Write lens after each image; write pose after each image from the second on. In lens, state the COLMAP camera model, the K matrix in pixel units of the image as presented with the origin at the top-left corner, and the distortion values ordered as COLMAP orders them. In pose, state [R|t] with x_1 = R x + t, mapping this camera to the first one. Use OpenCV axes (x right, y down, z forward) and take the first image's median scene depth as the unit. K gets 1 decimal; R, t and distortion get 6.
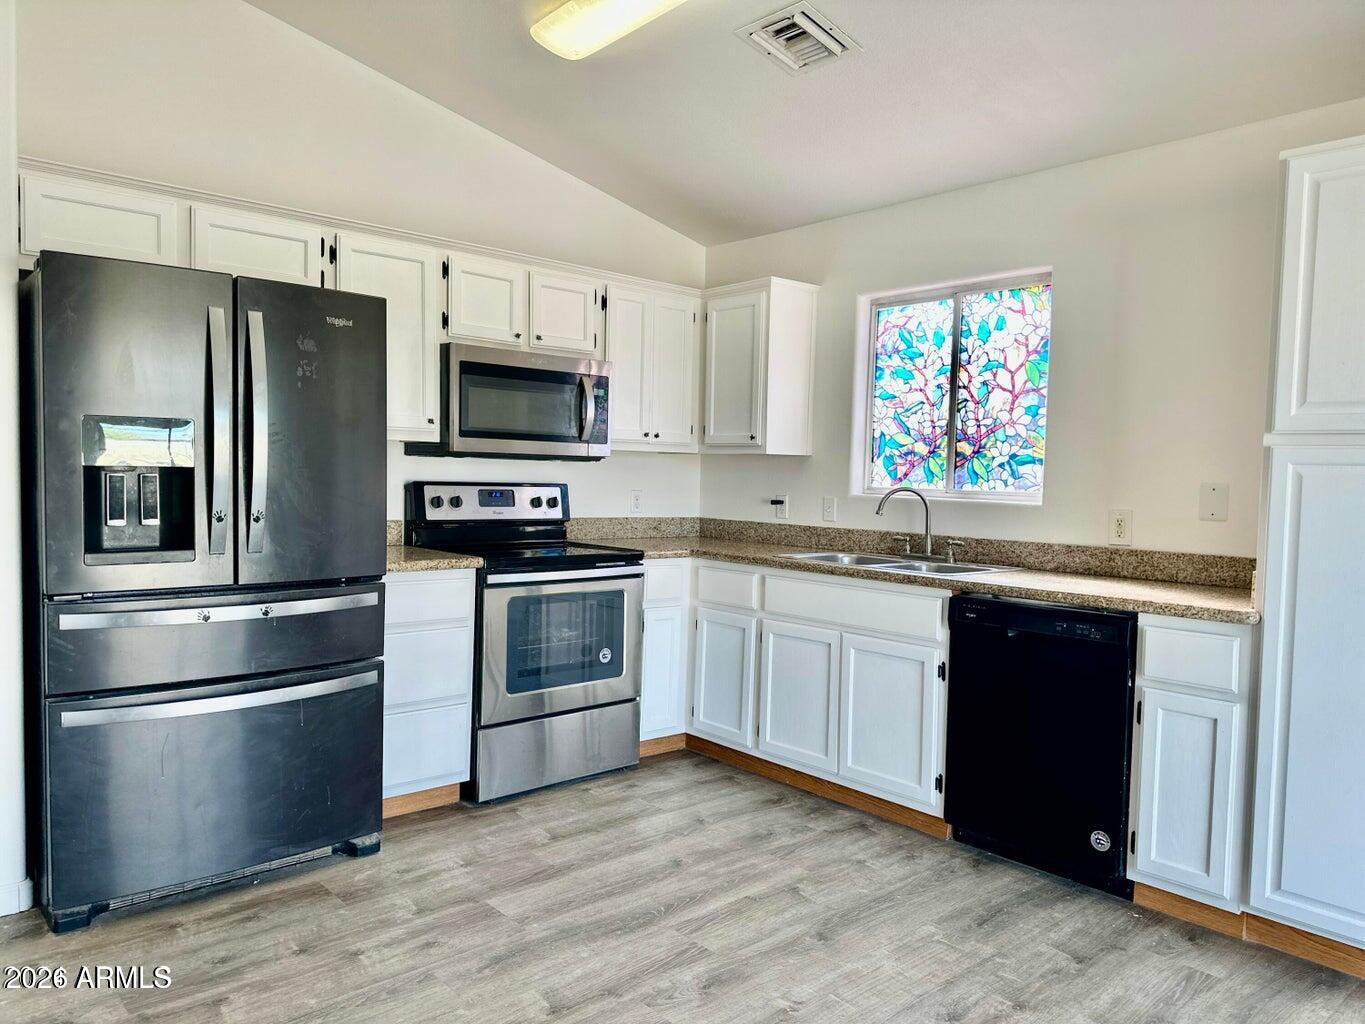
lens RADIAL K [[961.5, 0, 682.5], [0, 961.5, 512.0], [0, 0, 1]] dist [0.096867, -0.148589]
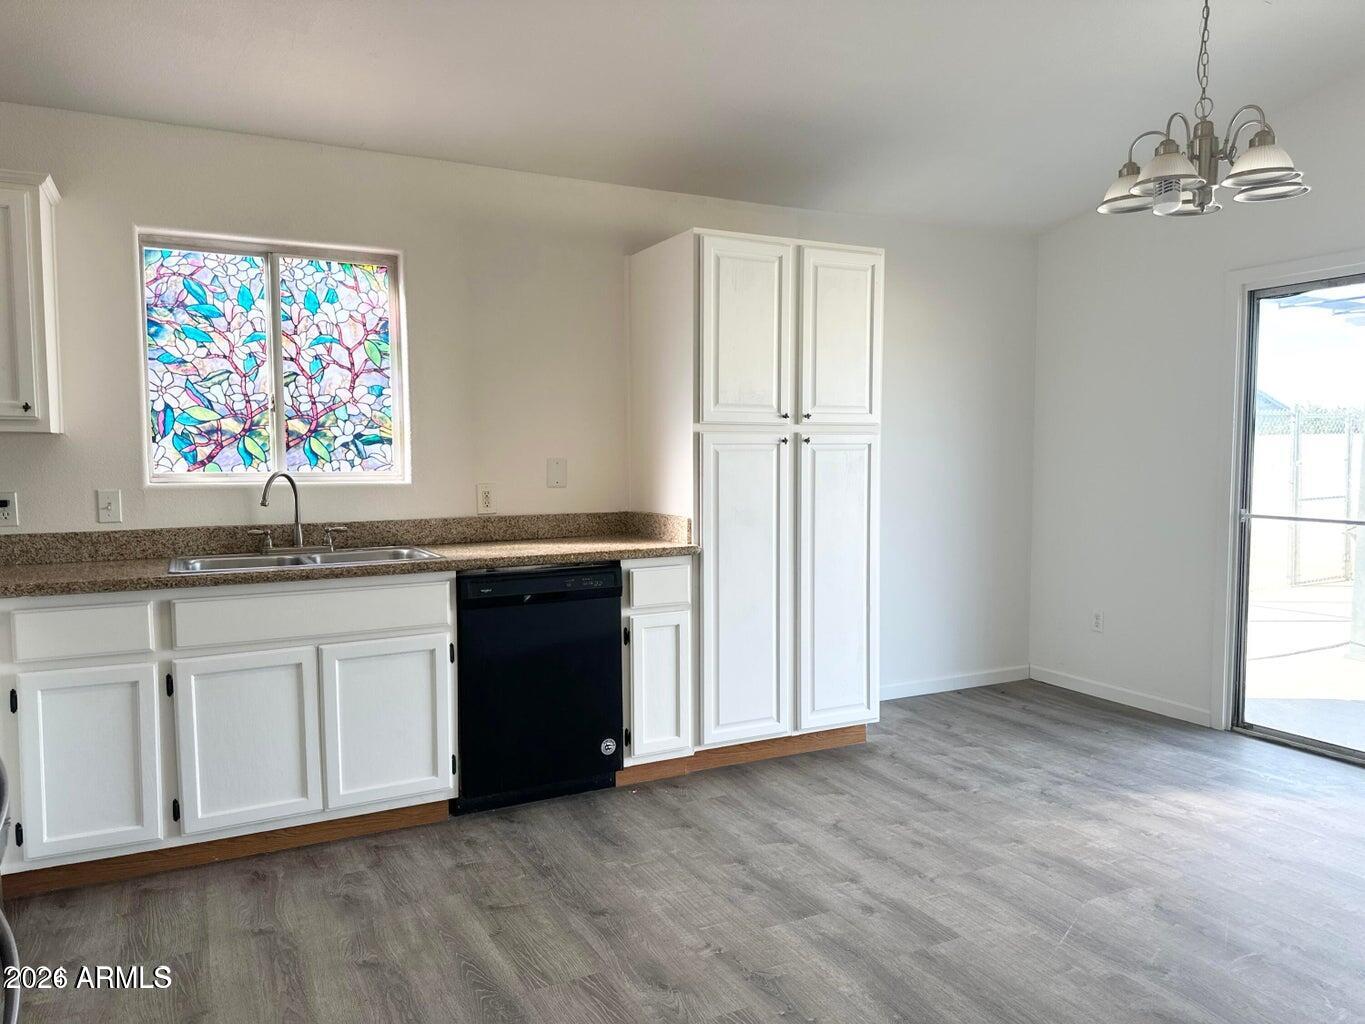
lens RADIAL K [[961.5, 0, 682.5], [0, 961.5, 512.0], [0, 0, 1]] dist [0.096867, -0.148589]
pose [[0.245425, -0.082643, 0.965887, -0.528065], [0.050955, 0.996082, 0.072279, -0.034455], [-0.968076, 0.031478, 0.248674, 0.435483]]
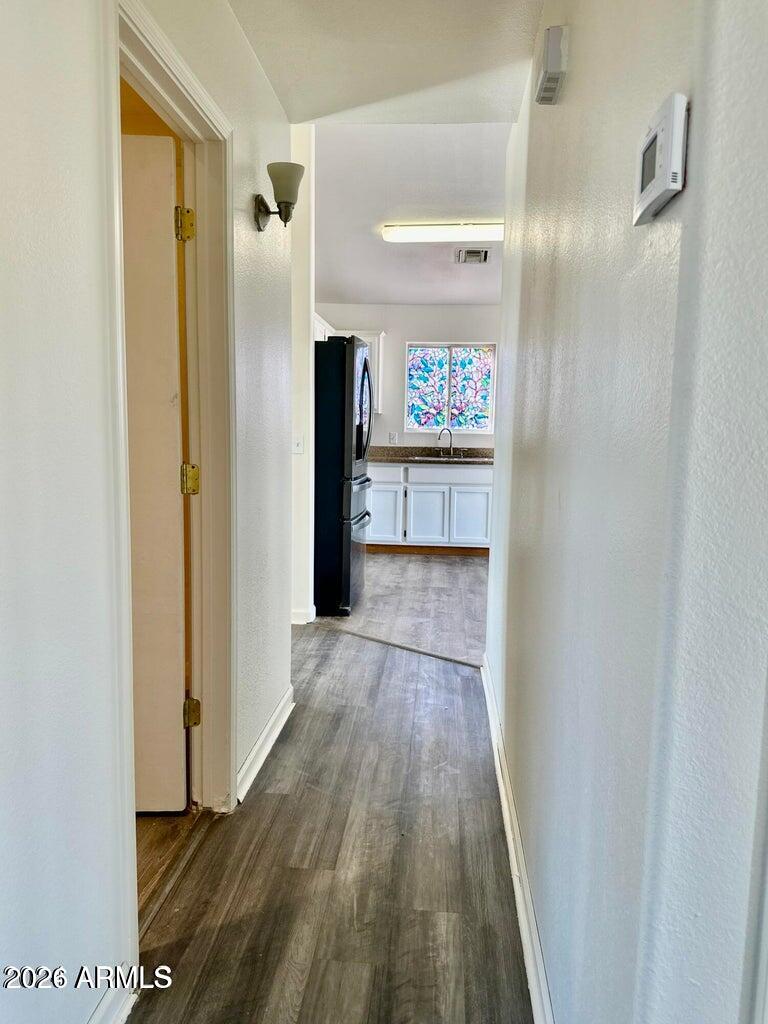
lens RADIAL K [[721.3, 0, 384.0], [0, 721.3, 512.0], [0, 0, 1]] dist [0.096867, -0.148589]
pose [[0.722546, -0.092183, 0.685149, -1.154188], [0.024440, 0.993857, 0.107944, -0.015550], [-0.690890, -0.061250, 0.720360, -0.220545]]
